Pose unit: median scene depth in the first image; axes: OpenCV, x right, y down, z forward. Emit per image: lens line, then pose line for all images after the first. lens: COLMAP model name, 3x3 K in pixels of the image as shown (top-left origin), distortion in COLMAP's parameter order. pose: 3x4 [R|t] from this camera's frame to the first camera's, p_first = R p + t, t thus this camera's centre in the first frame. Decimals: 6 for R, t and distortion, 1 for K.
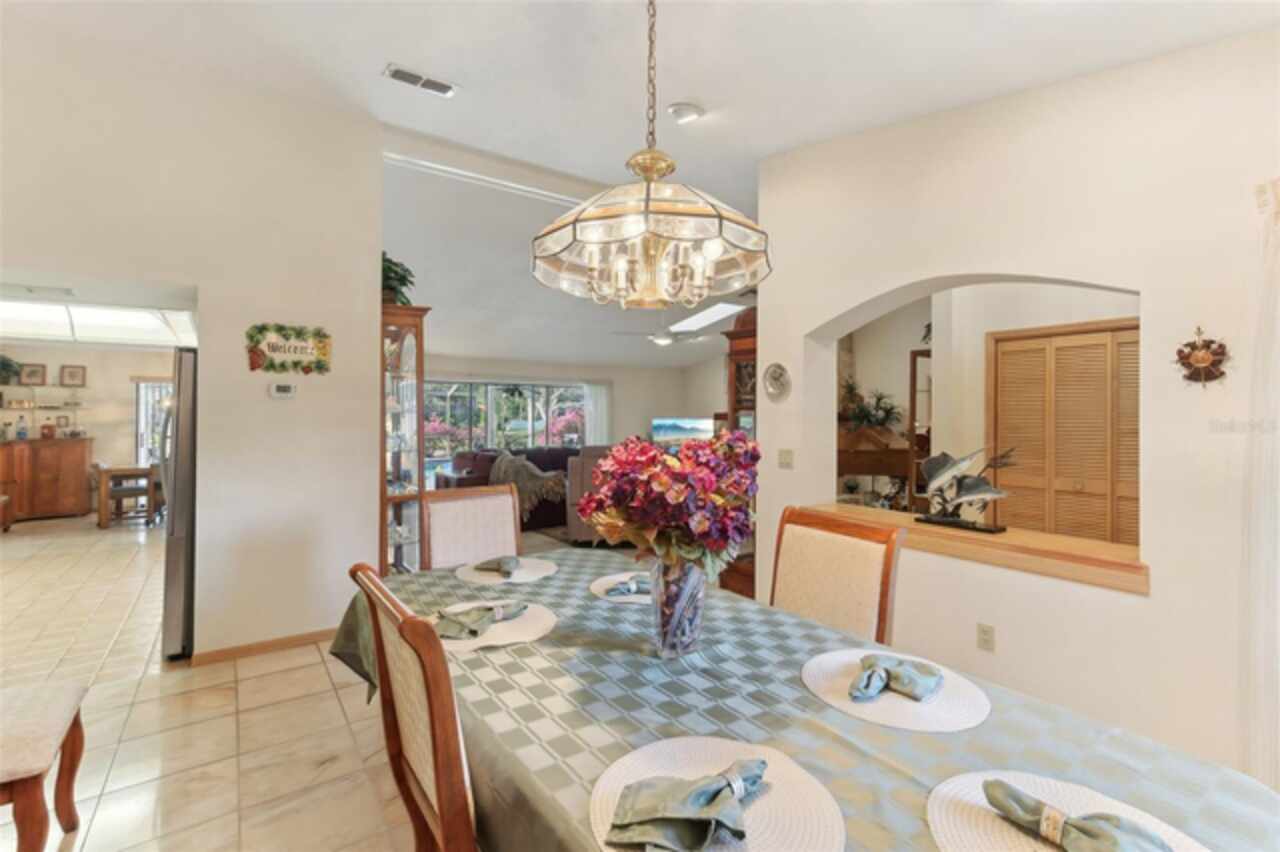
lens RADIAL K [[578.8, 0, 636.3], [0, 578.8, 423.7], [0, 0, 1]] dist [0.003720, 0.008176]
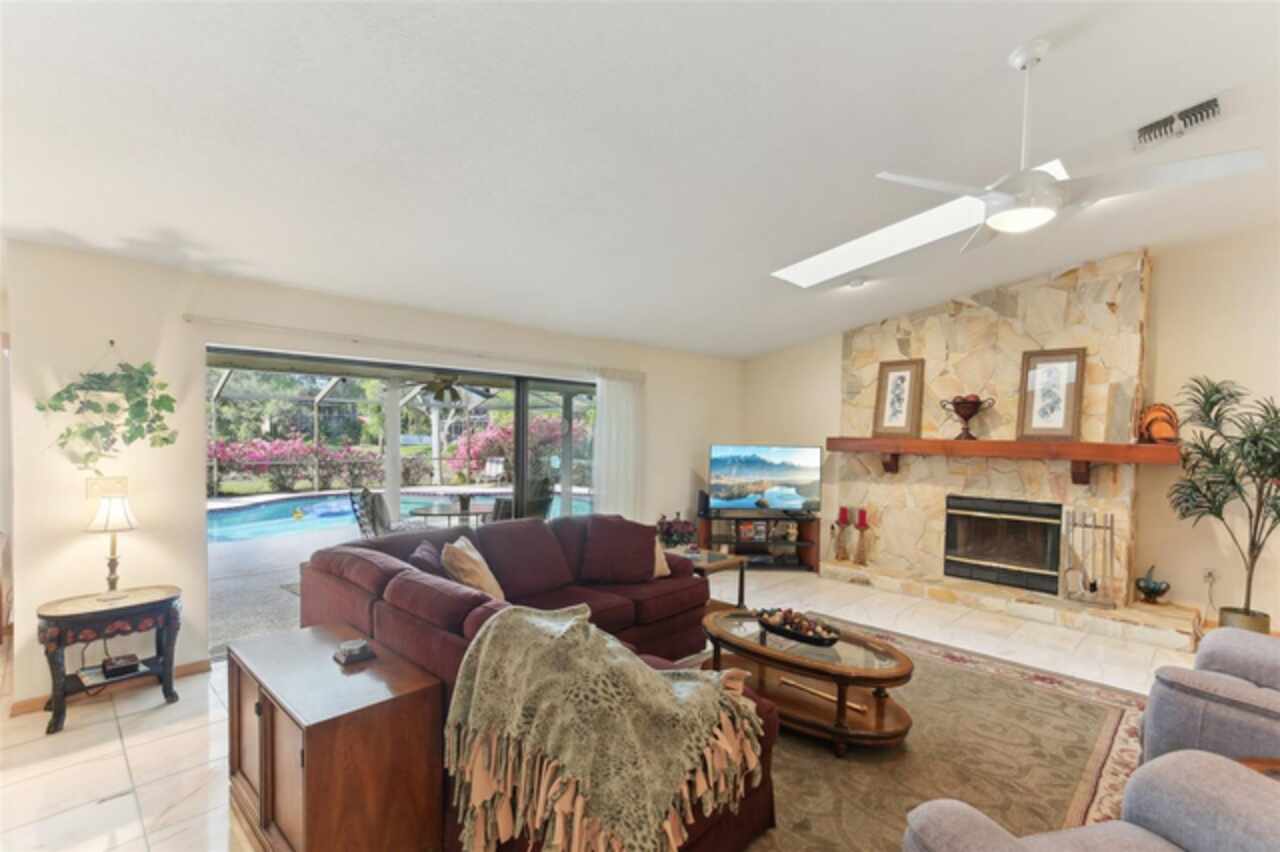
lens RADIAL K [[588.5, 0, 639.3], [0, 588.5, 454.6], [0, 0, 1]] dist [0.011758, 0.000281]
pose [[0.984460, 0.003775, 0.175566, -0.073228], [-0.008515, 0.999619, 0.026249, -0.007526], [-0.175400, -0.027336, 0.984118, 0.252800]]
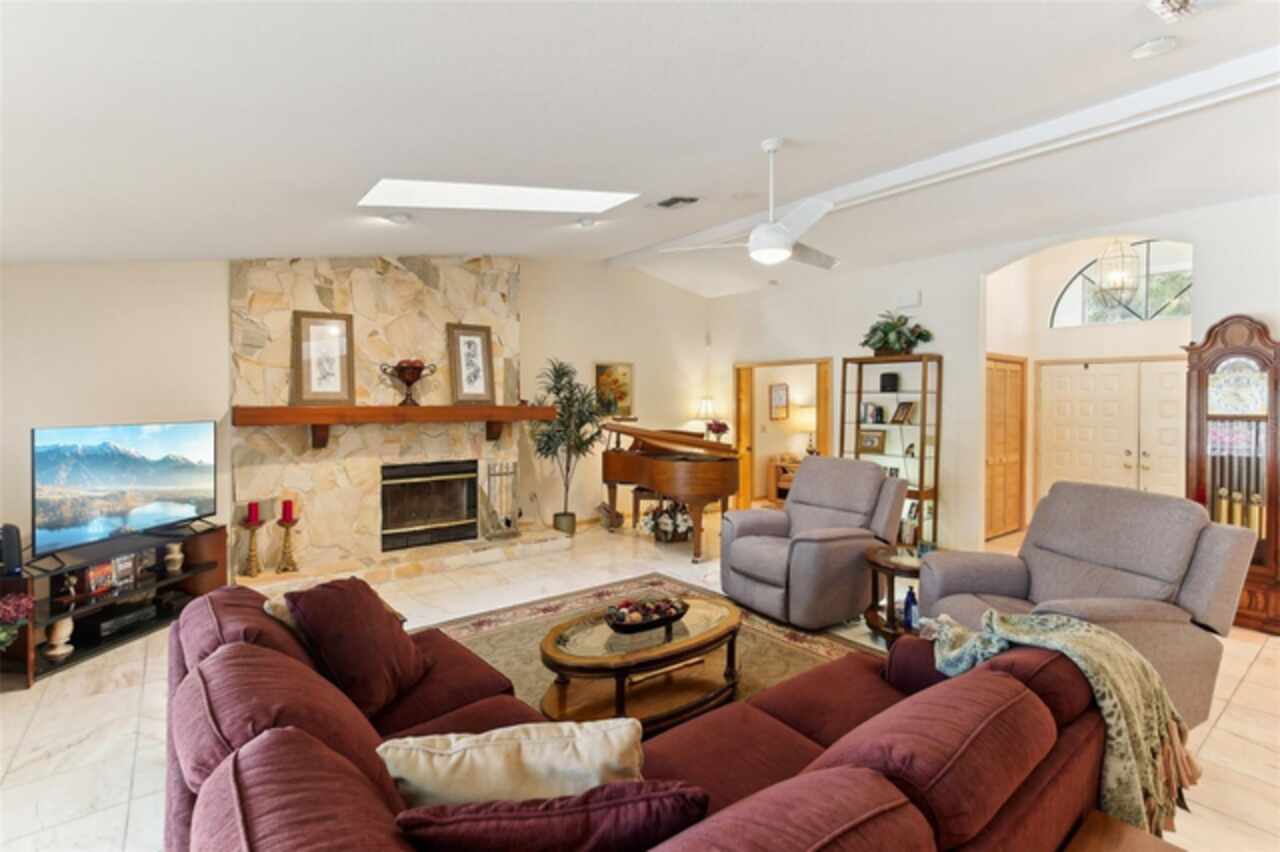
lens RADIAL K [[615.0, 0, 628.7], [0, 615.0, 406.7], [0, 0, 1]] dist [0.000350, 0.000087]
pose [[-0.049698, -0.023724, 0.998483, -0.147174], [0.007838, 0.999678, 0.024142, -0.013229], [-0.998734, 0.009026, -0.049496, 0.390205]]
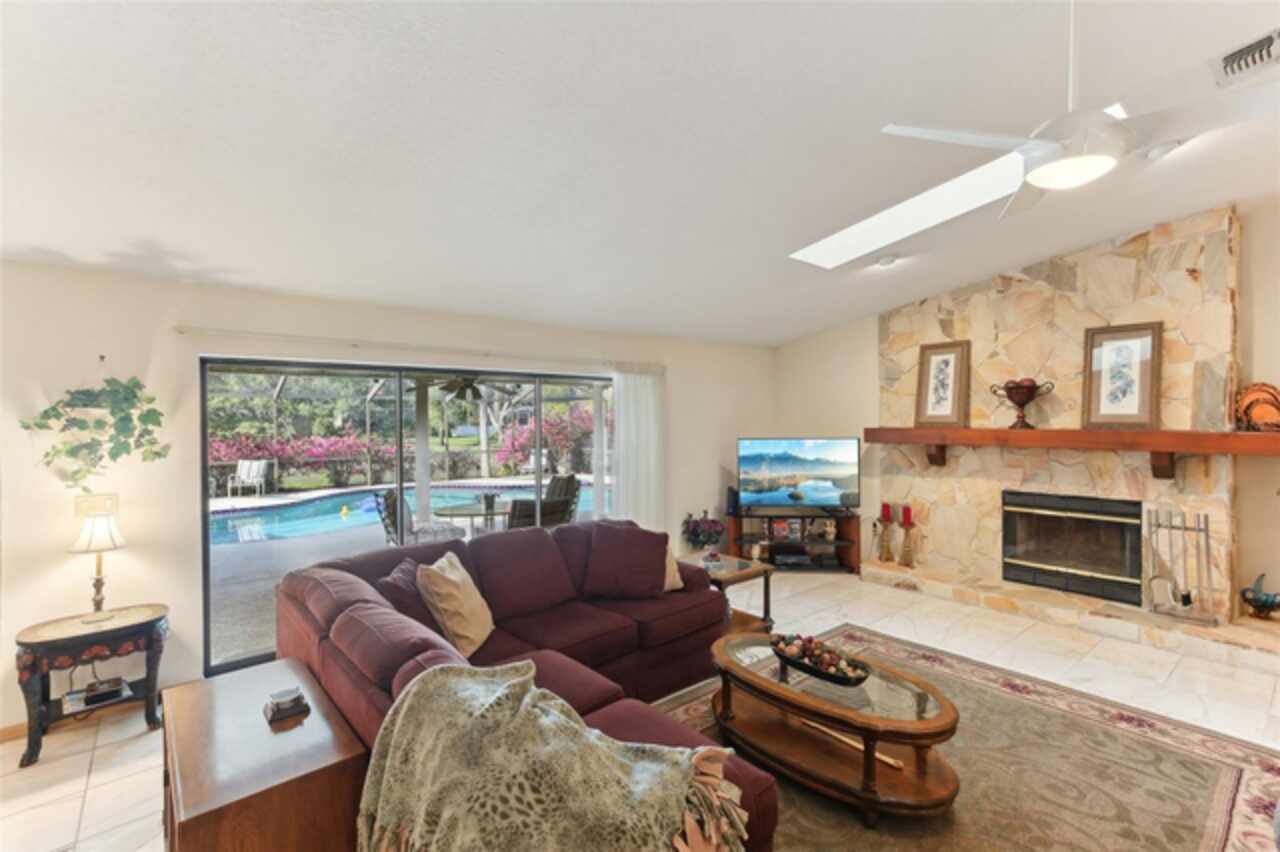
lens RADIAL K [[578.8, 0, 636.3], [0, 578.8, 423.7], [0, 0, 1]] dist [0.003720, 0.008176]
pose [[0.996150, -0.014753, 0.086411, -0.058441], [0.015115, 0.999880, -0.003535, -0.011605], [-0.086349, 0.004828, 0.996253, 0.267452]]
